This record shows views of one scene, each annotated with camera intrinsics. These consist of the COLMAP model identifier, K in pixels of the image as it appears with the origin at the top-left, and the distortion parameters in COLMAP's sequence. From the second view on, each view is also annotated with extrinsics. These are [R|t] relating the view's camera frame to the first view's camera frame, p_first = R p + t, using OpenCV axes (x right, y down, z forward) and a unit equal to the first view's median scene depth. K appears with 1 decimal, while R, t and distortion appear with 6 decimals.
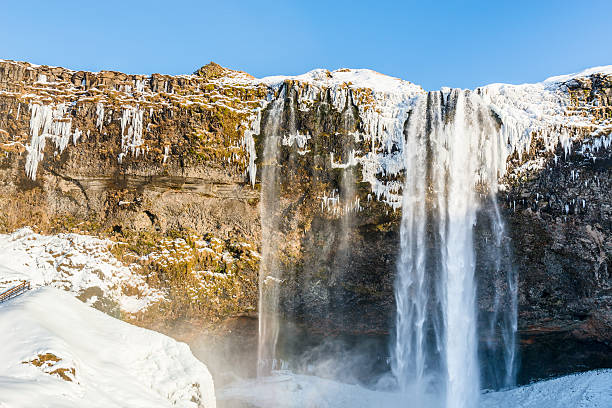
lens RADIAL K [[707.6, 0, 306.2], [0, 707.6, 204.8], [0, 0, 1]] dist [0.022839, -0.003626]
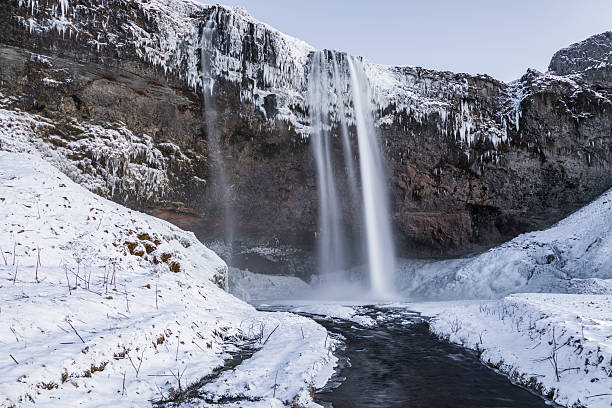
lens RADIAL K [[432.1, 0, 327.5], [0, 432.1, 218.0], [0, 0, 1]] dist [0.008146, 0.001314]
pose [[0.834067, 0.054631, 0.548952, -0.250685], [-0.130204, 0.986466, 0.099657, 0.069143], [-0.536078, -0.154596, 0.829892, 0.296194]]
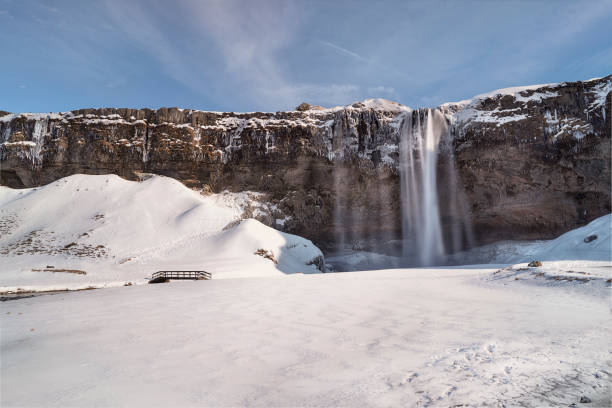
lens RADIAL K [[401.5, 0, 306.5], [0, 401.5, 205.7], [0, 0, 1]] dist [0.004359, 0.000511]
pose [[0.991701, -0.057894, -0.114795, -0.012430], [0.072782, 0.988831, 0.130060, -0.062640], [0.105983, -0.137336, 0.984838, -0.196457]]
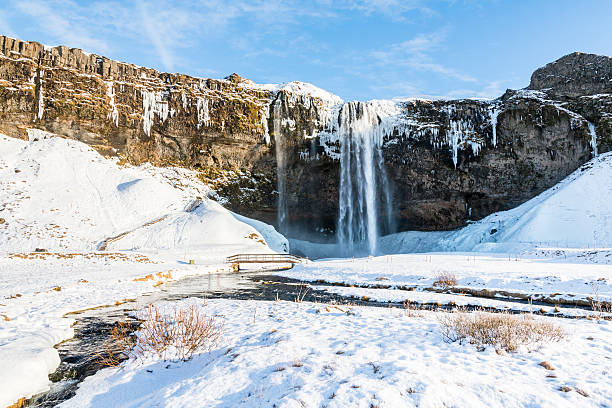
lens RADIAL K [[430.5, 0, 310.7], [0, 430.5, 205.7], [0, 0, 1]] dist [0.009764, 0.003523]
pose [[0.938811, -0.003026, 0.344420, -0.374290], [-0.056955, 0.984832, 0.163898, -0.063628], [-0.339692, -0.173485, 0.924398, -0.180815]]
